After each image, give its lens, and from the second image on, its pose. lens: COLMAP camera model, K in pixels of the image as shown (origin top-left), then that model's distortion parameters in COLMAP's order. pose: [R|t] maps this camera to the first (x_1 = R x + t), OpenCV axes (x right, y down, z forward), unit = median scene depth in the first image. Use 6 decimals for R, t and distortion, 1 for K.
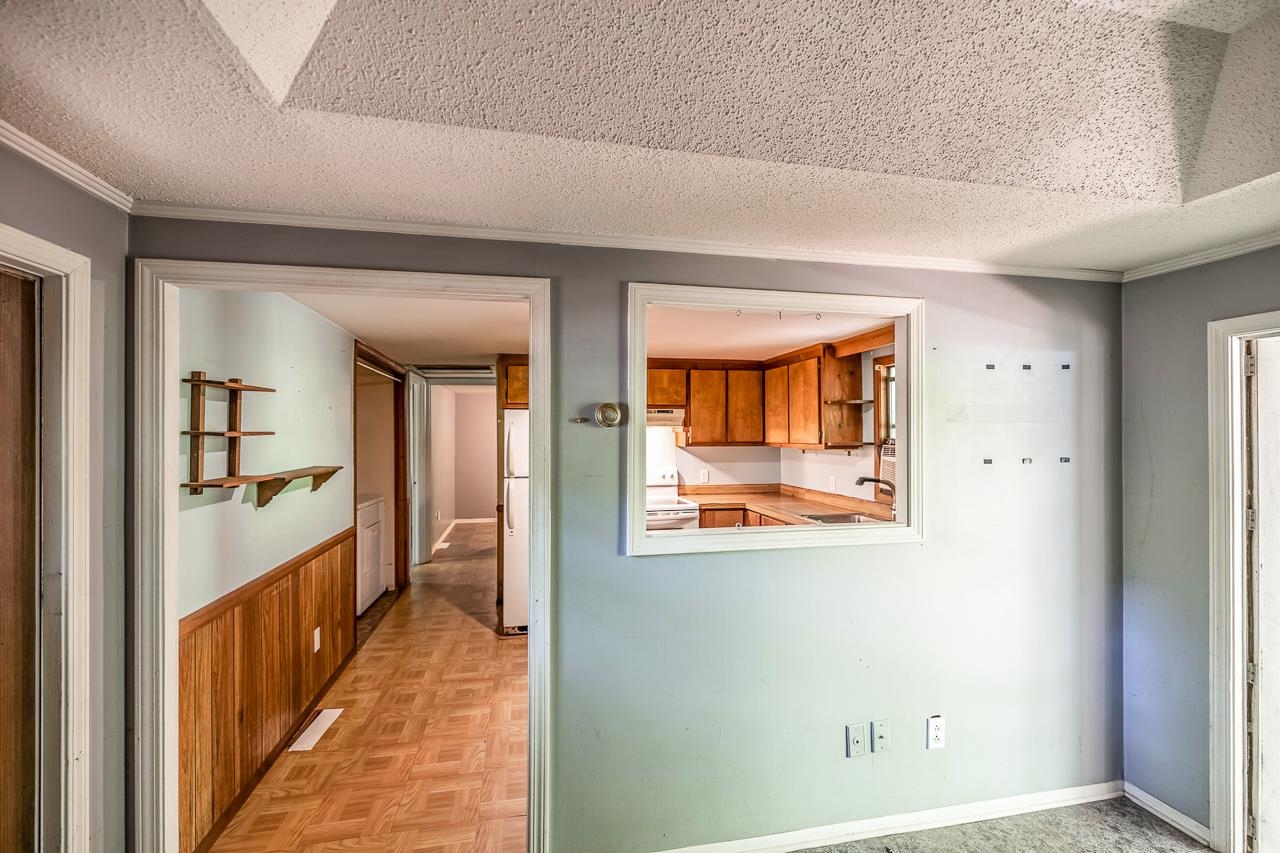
lens RADIAL K [[542.8, 0, 641.4], [0, 542.8, 429.6], [0, 0, 1]] dist [-0.000169, -0.000094]
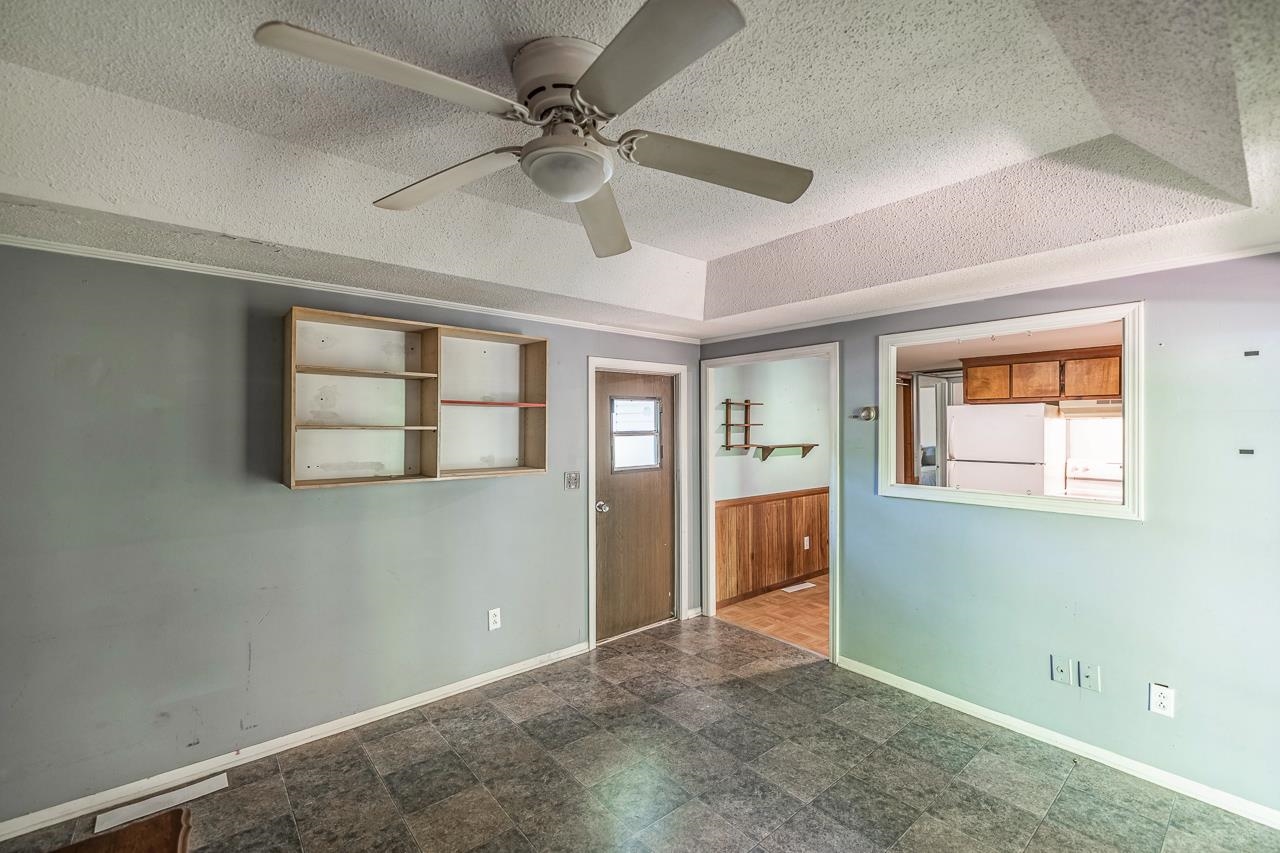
lens RADIAL K [[542.8, 0, 641.4], [0, 542.8, 429.6], [0, 0, 1]] dist [-0.000169, -0.000094]
pose [[0.469772, 0.004942, -0.882774, 0.505275], [0.007309, 0.999928, 0.009487, 0.001243], [0.882757, -0.010908, 0.469702, -0.208780]]
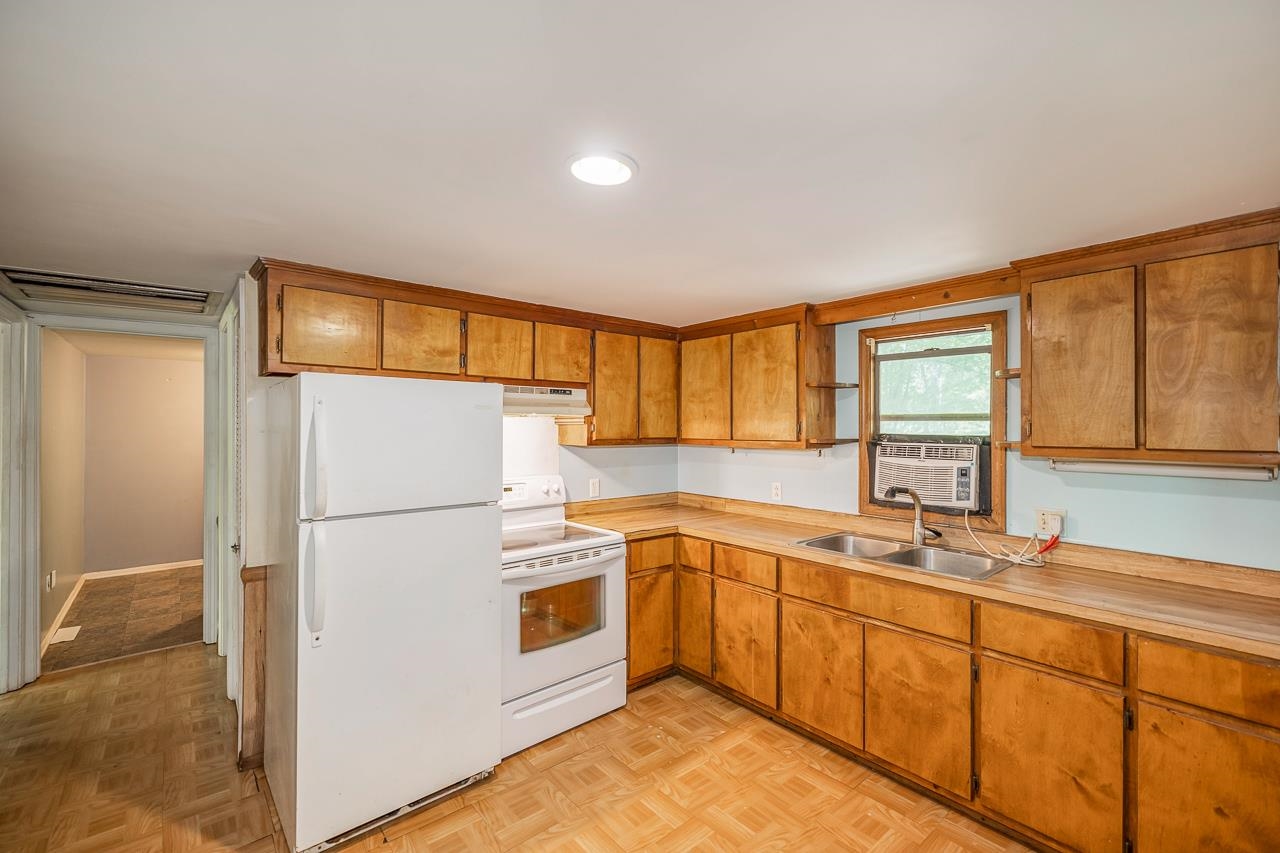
lens RADIAL K [[554.3, 0, 636.5], [0, 554.3, 422.0], [0, 0, 1]] dist [0.001926, 0.000174]
pose [[0.885027, 0.007220, 0.465483, -0.212903], [-0.007696, 0.999970, -0.000878, 0.002750], [-0.465476, -0.002806, 0.885056, 0.442256]]
